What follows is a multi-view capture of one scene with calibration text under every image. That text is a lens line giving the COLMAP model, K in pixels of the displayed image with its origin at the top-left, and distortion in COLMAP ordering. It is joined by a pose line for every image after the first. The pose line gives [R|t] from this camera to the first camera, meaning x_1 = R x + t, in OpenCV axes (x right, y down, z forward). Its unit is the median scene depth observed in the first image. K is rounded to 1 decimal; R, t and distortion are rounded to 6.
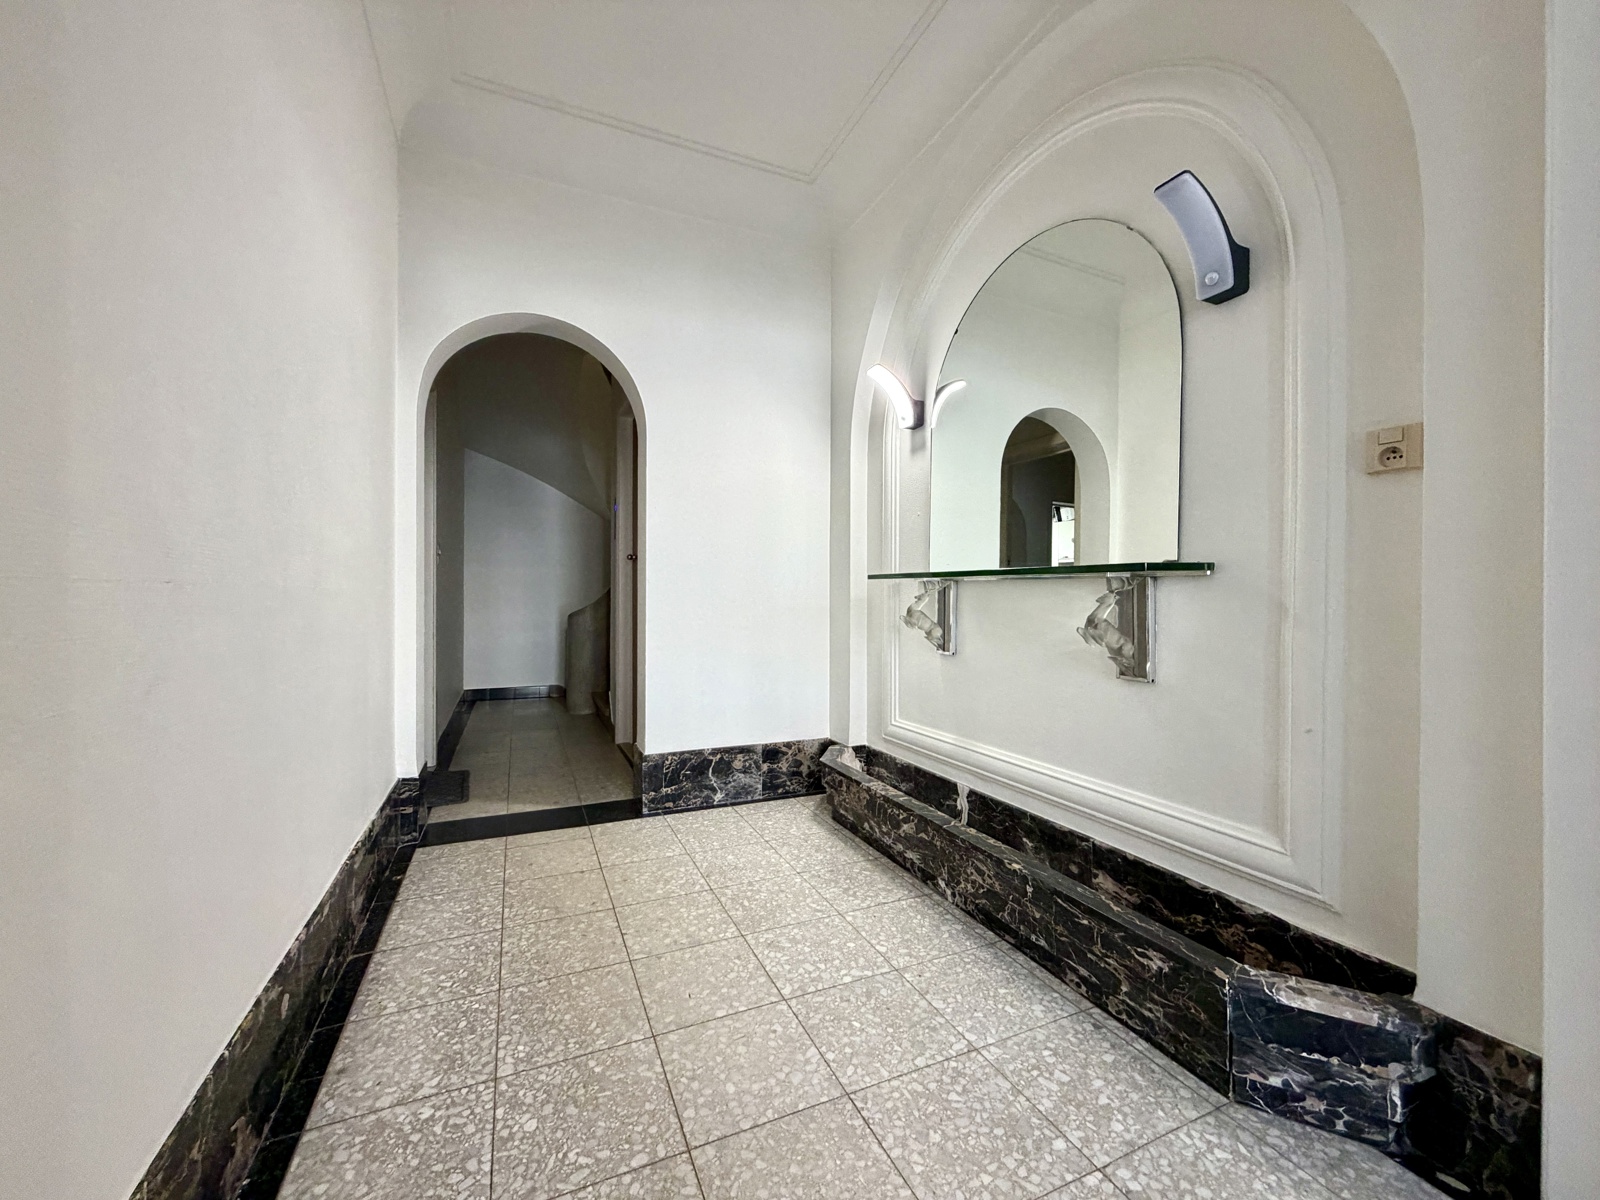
lens RADIAL K [[633.1, 0, 804.1], [0, 633.1, 593.0], [0, 0, 1]] dist [0.001049, 0.000052]
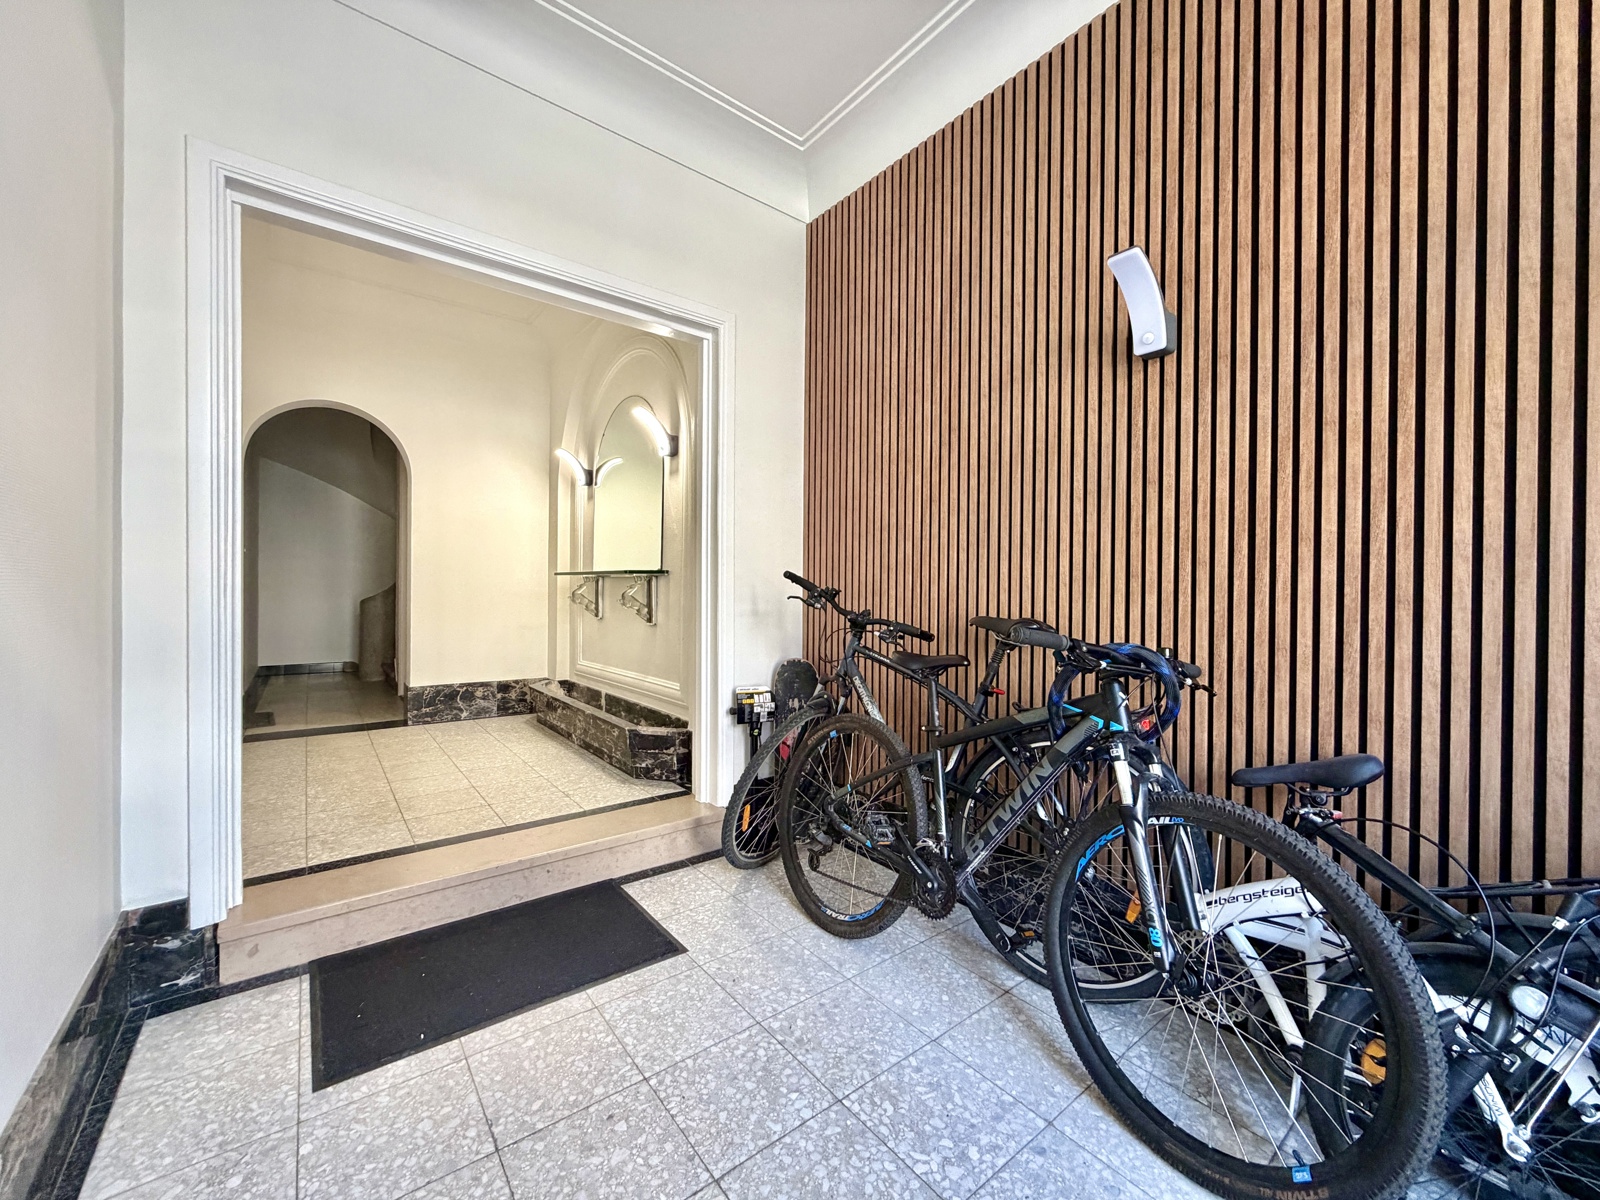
lens RADIAL K [[633.1, 0, 804.1], [0, 633.1, 593.0], [0, 0, 1]] dist [0.001049, 0.000052]
pose [[0.971475, 0.004220, 0.237106, 0.305836], [-0.006489, 0.999940, 0.008788, 0.004910], [-0.237055, -0.010076, 0.971444, -0.706166]]
